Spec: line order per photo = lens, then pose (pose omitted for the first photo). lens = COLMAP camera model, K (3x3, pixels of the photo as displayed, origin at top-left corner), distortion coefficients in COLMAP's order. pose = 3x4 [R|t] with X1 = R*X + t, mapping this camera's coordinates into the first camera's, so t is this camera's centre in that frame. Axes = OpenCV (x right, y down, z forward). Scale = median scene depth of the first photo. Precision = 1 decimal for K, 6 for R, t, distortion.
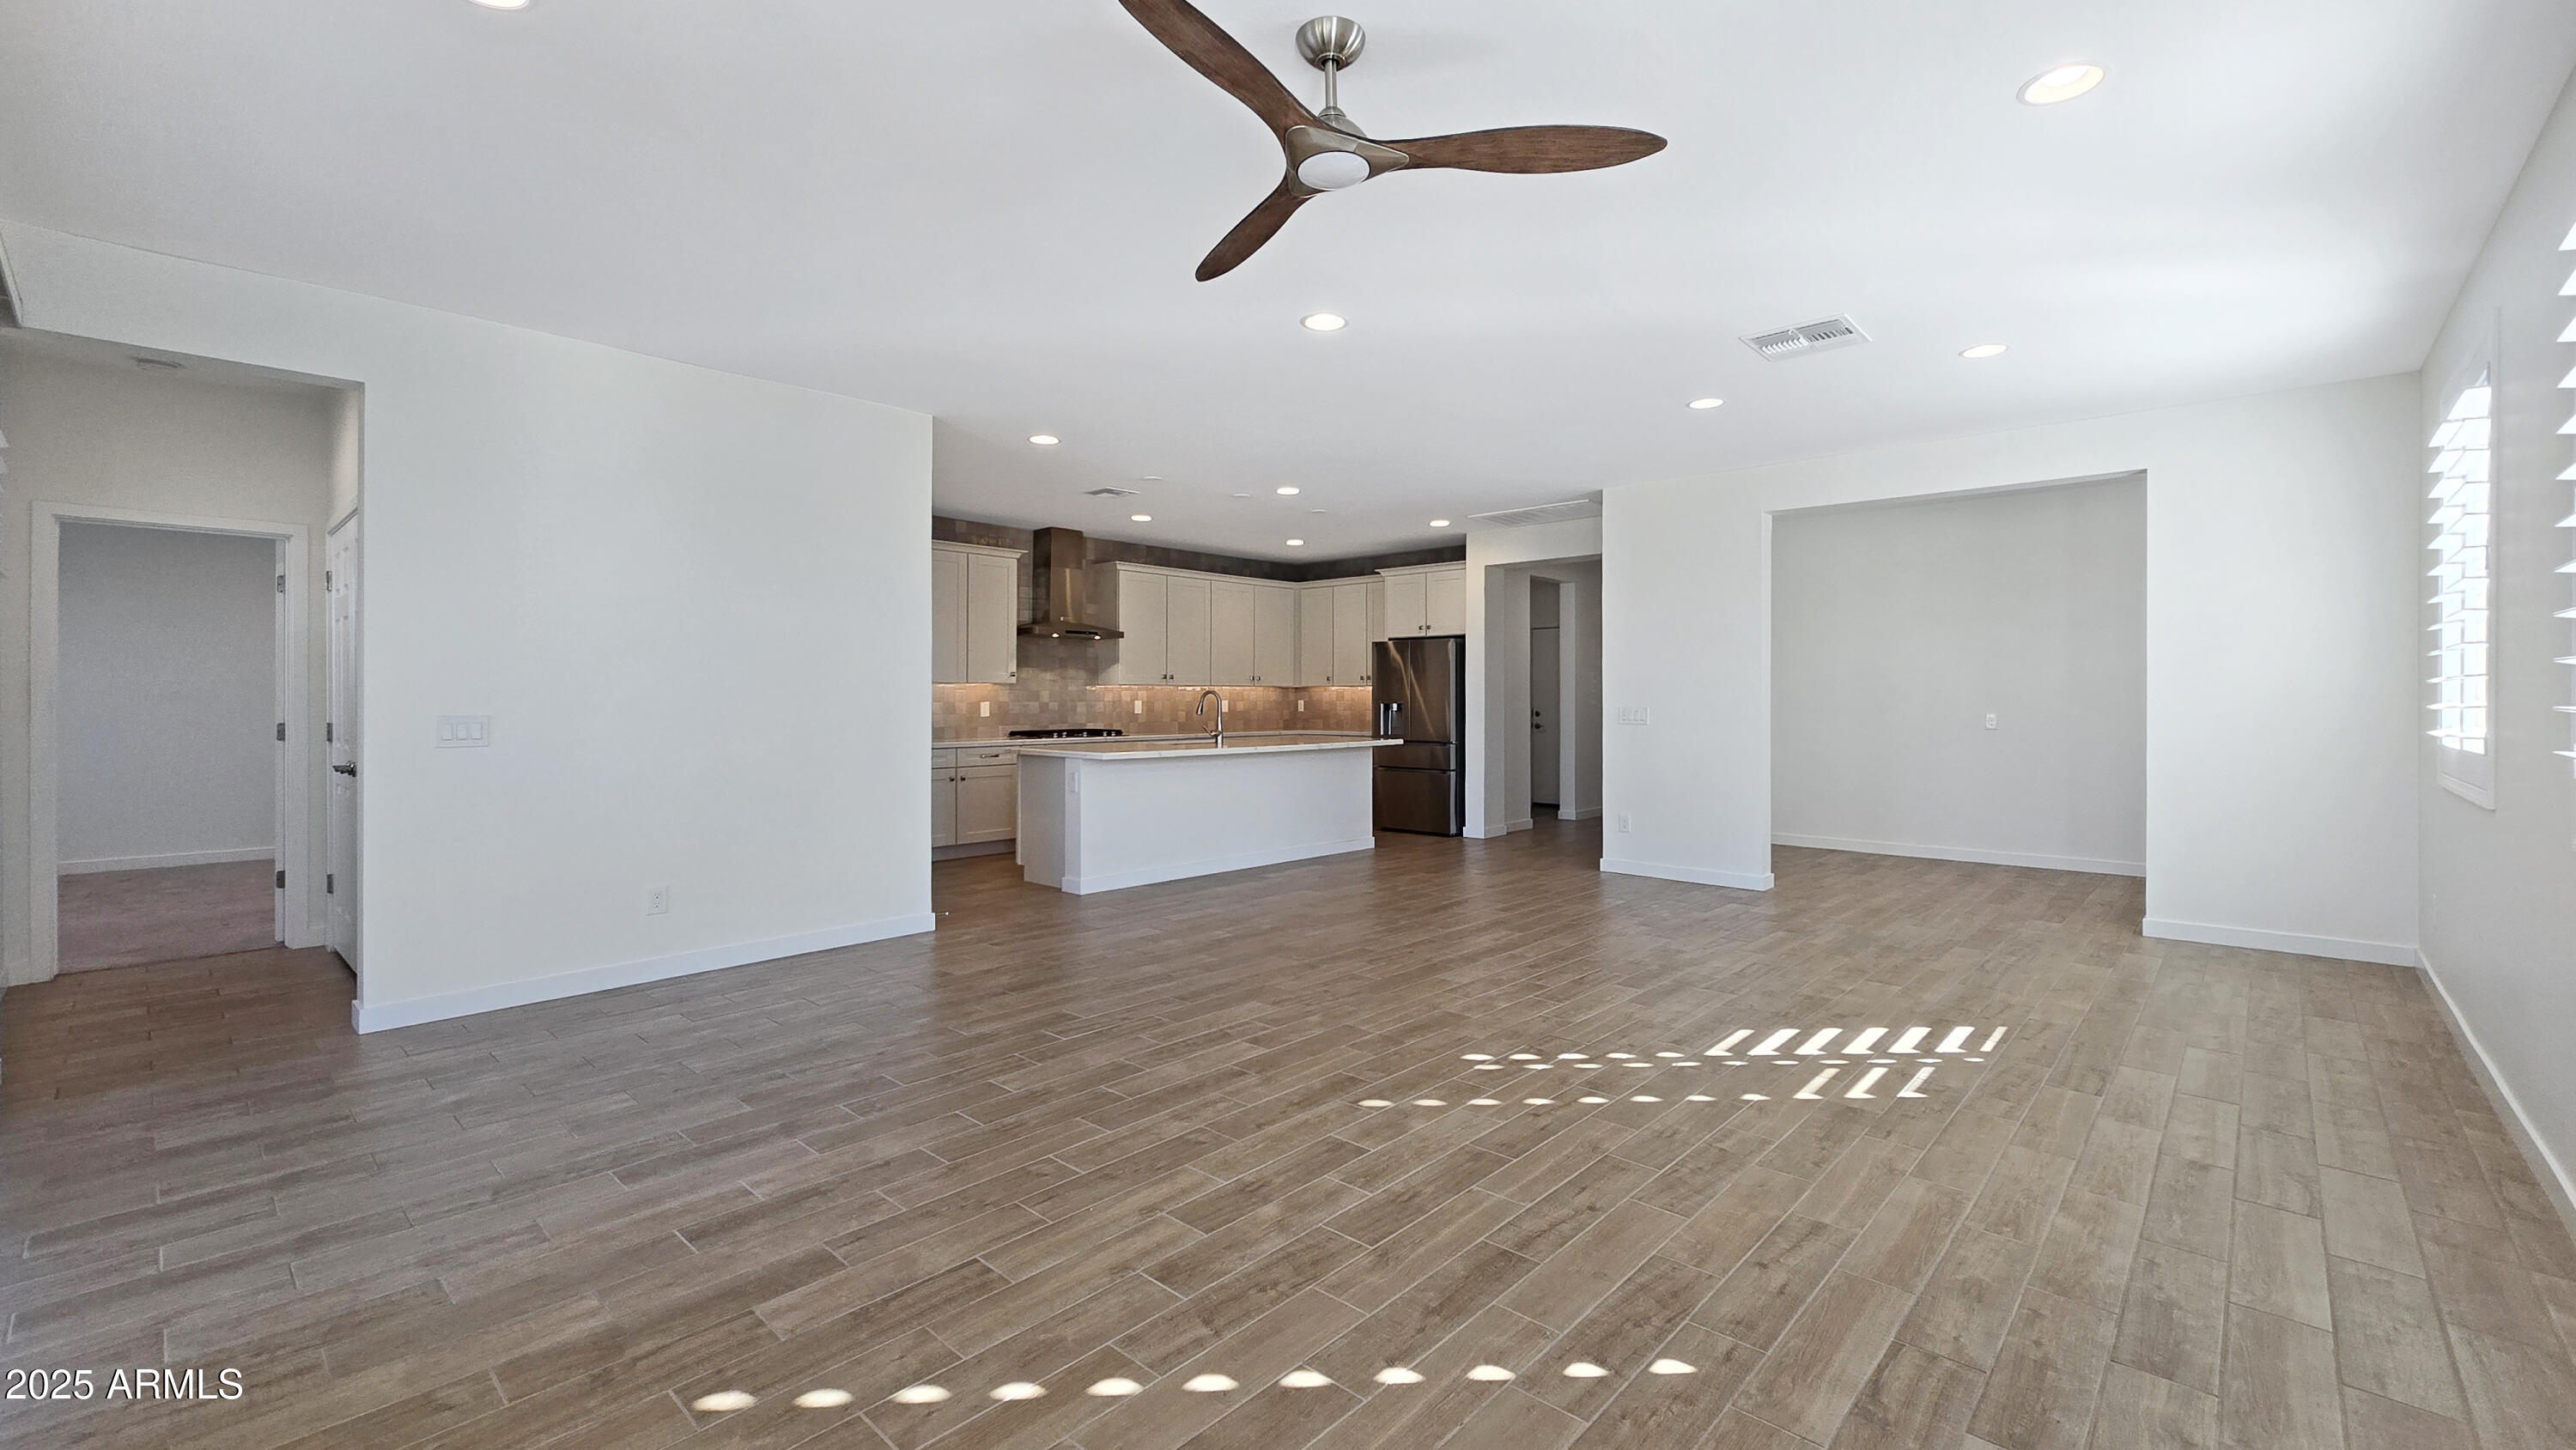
lens RADIAL K [[1065.4, 0, 1298.8], [0, 1065.4, 706.0], [0, 0, 1]] dist [-0.002451, 0.000250]
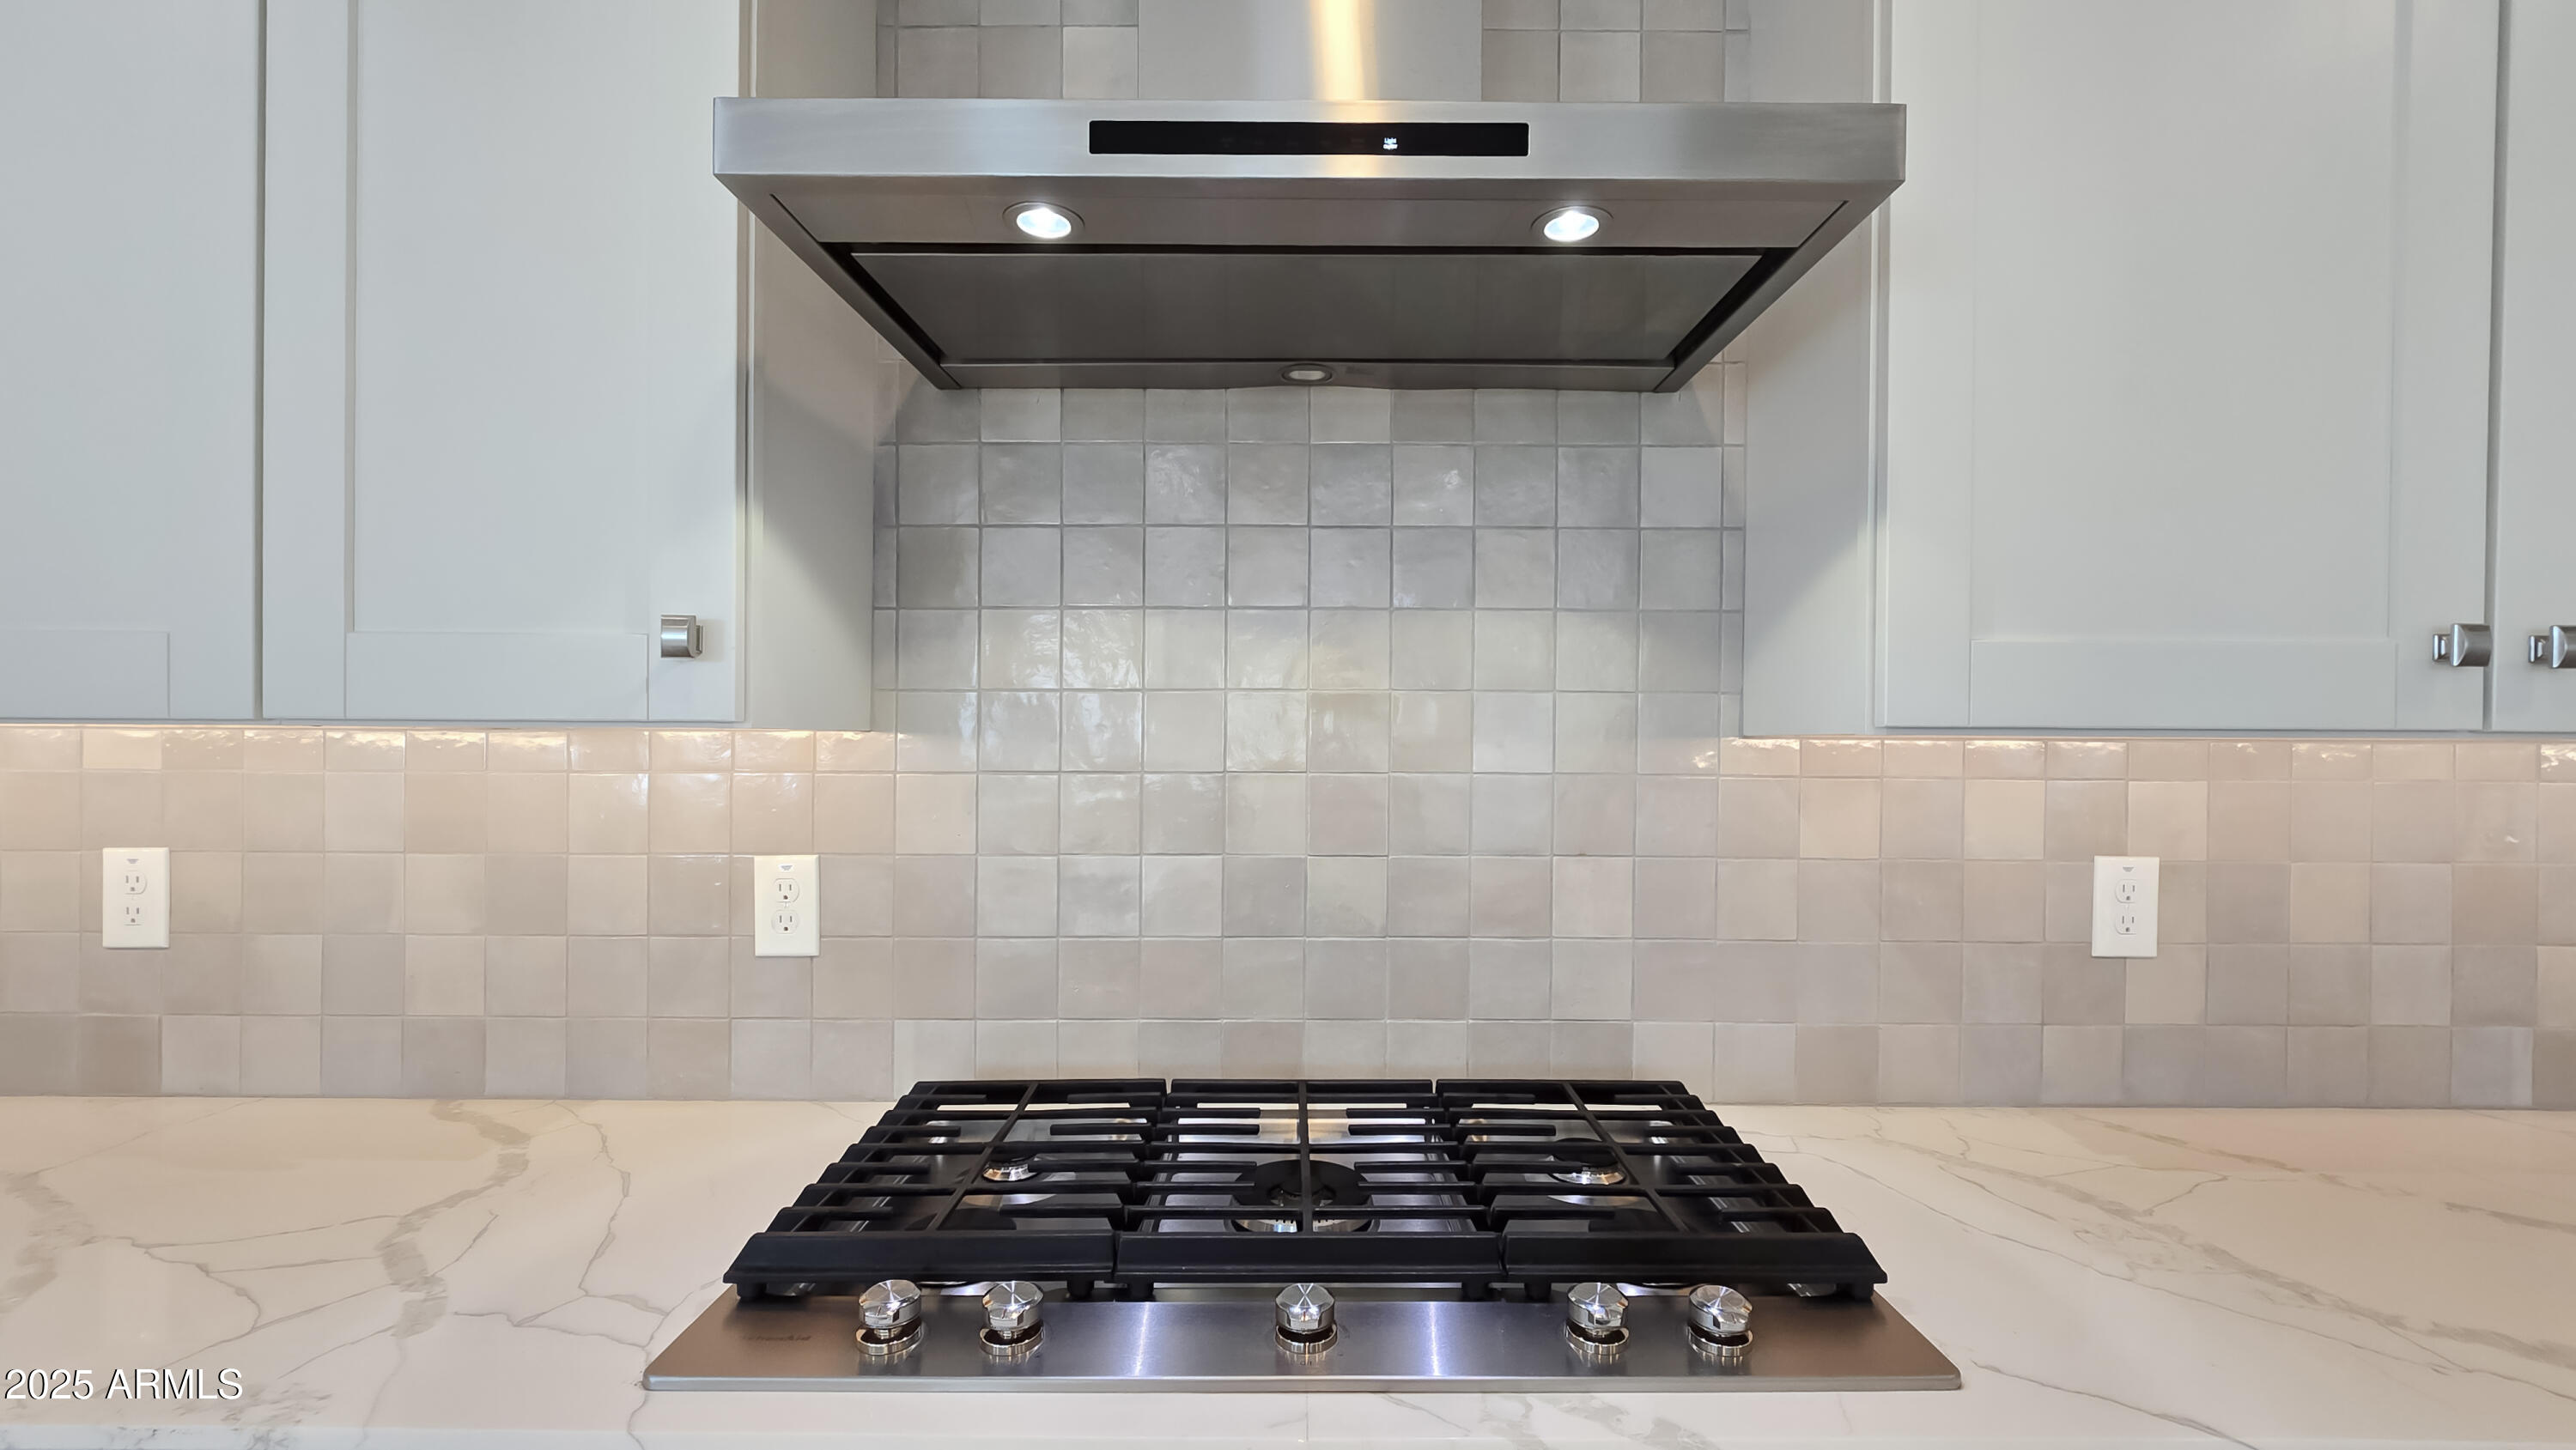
lens RADIAL K [[1065.4, 0, 1305.8], [0, 1065.4, 738.8], [0, 0, 1]] dist [-0.002451, 0.000250]
pose [[0.688588, 0.002974, -0.725147, -0.135278], [-0.011913, 0.999903, -0.007212, -0.017971], [0.725055, 0.013604, 0.688556, 0.903267]]
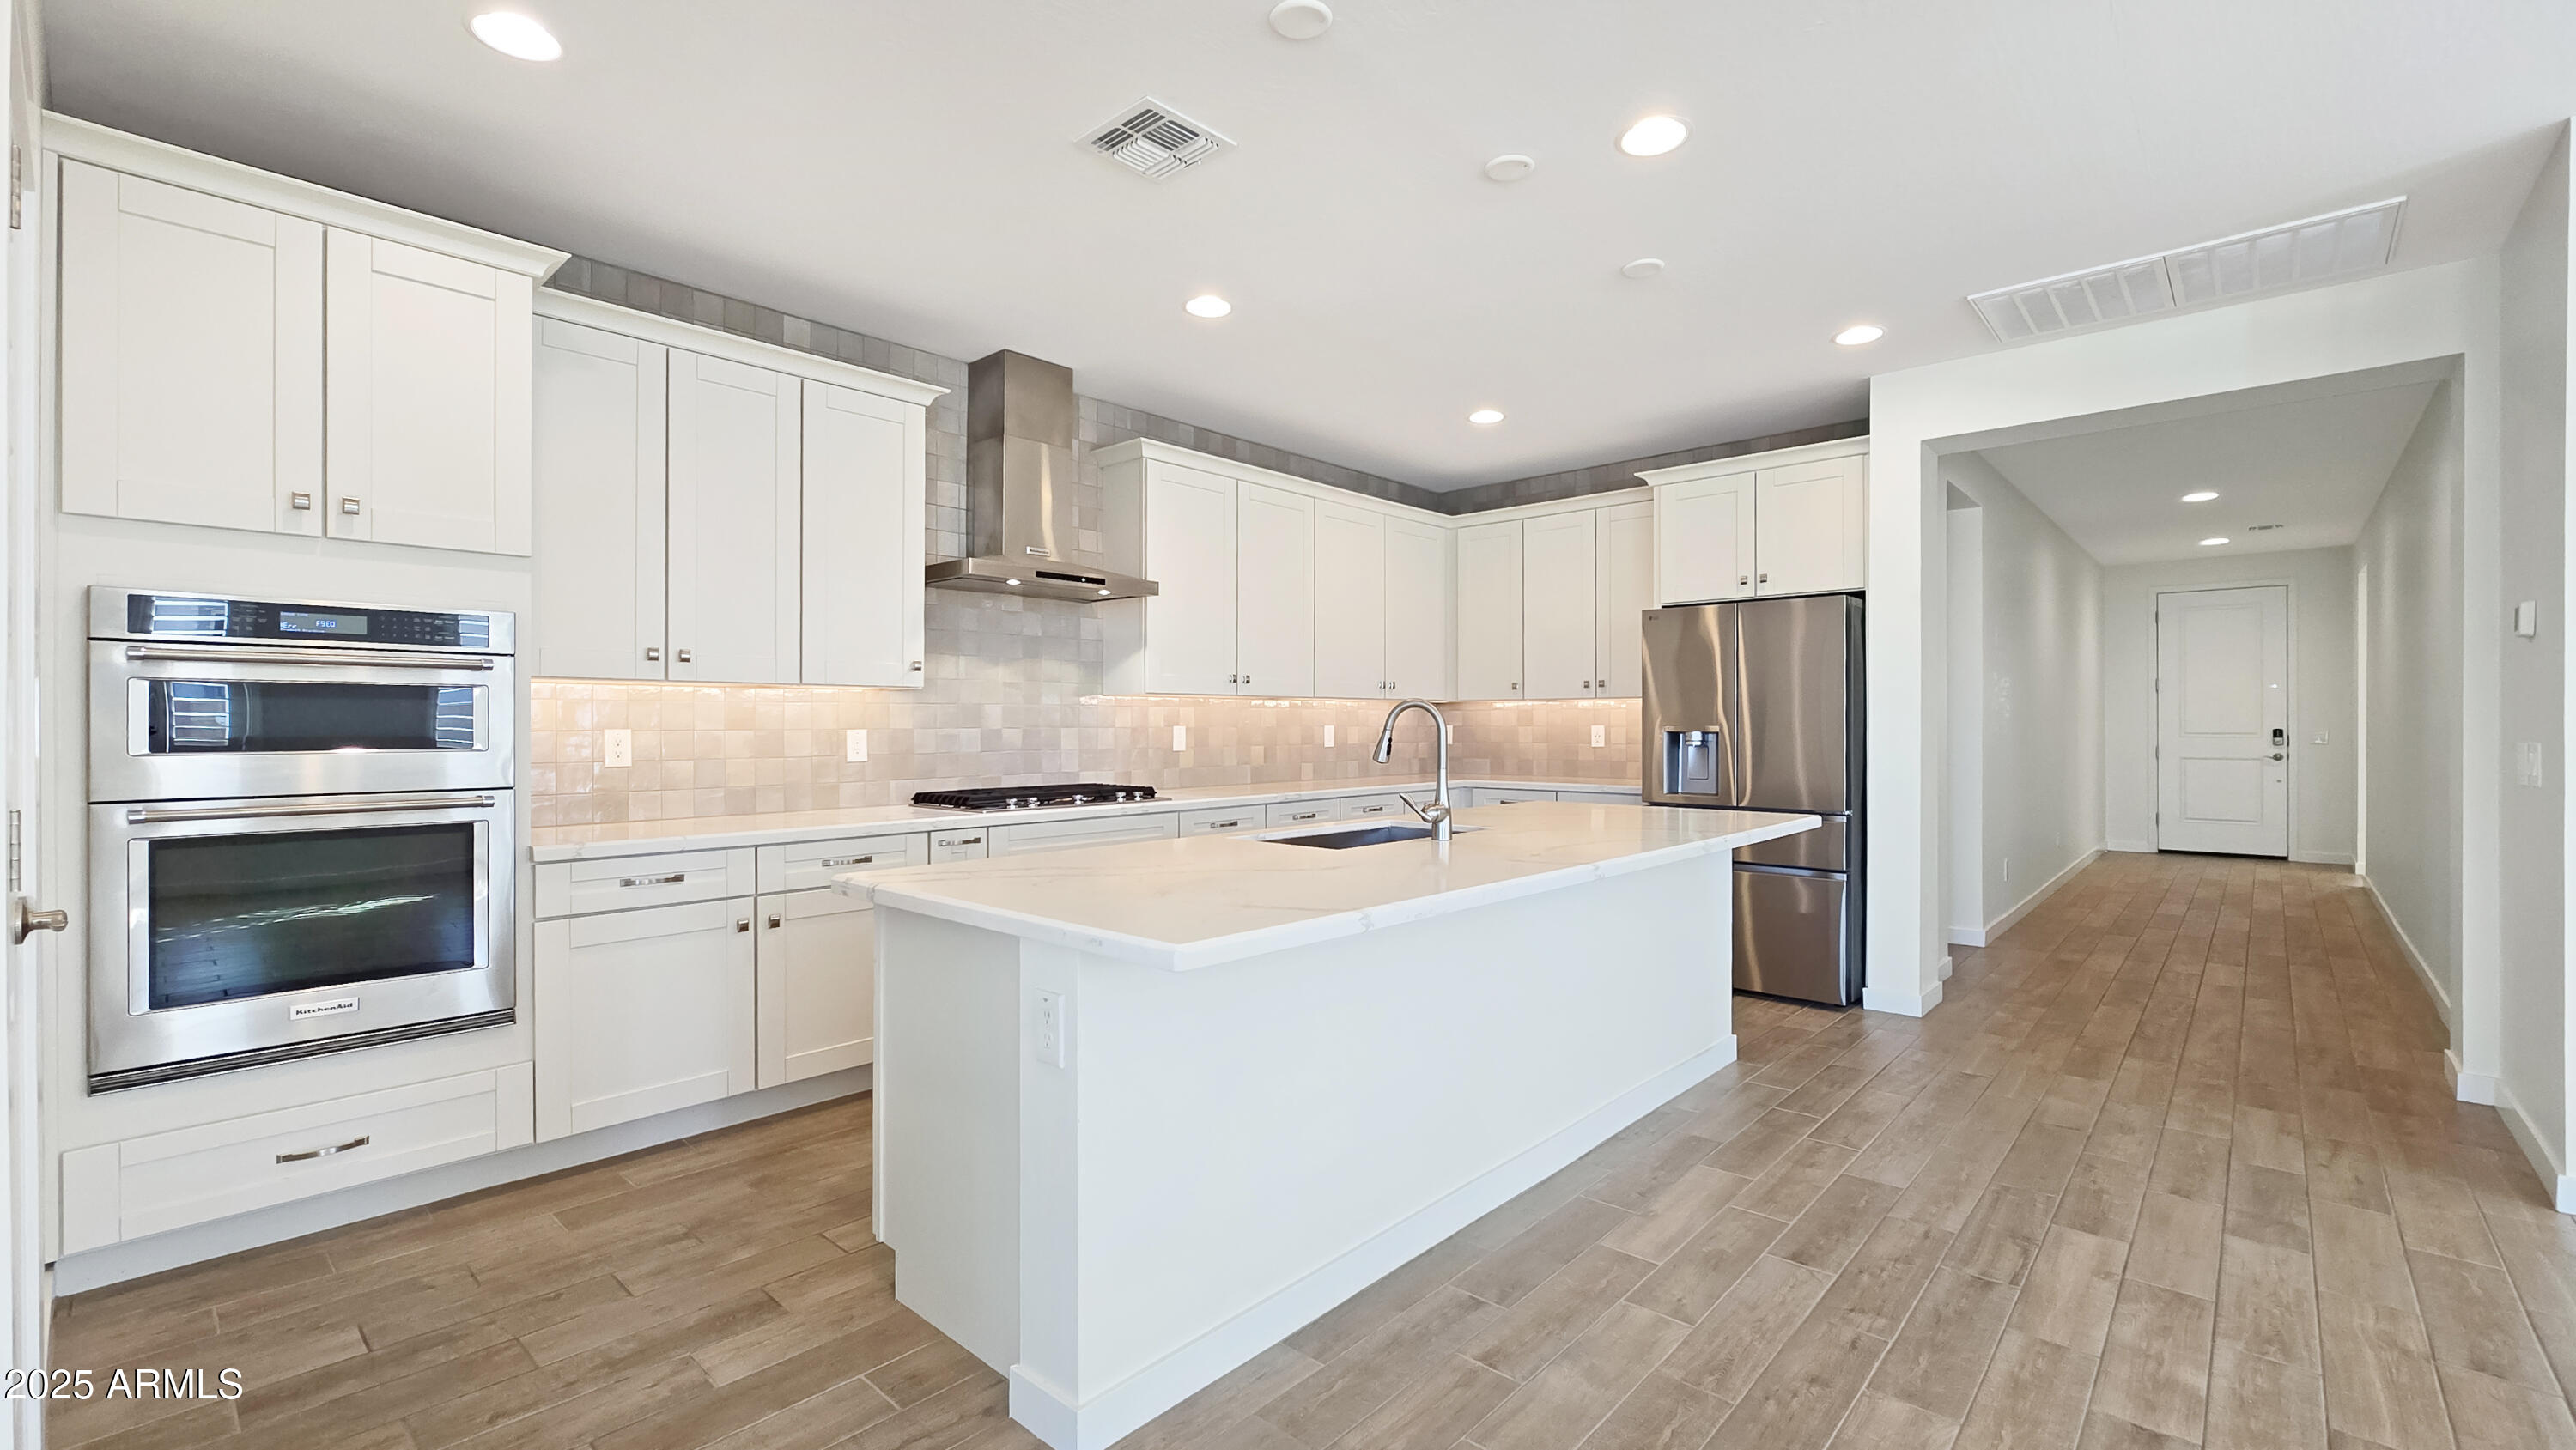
lens RADIAL K [[1065.4, 0, 1290.0], [0, 1065.4, 728.9], [0, 0, 1]] dist [-0.002451, 0.000250]
pose [[0.999964, 0.000001, 0.008531, -0.109000], [0.000011, 0.999999, -0.001399, -0.003042], [-0.008531, 0.001399, 0.999963, 0.519250]]
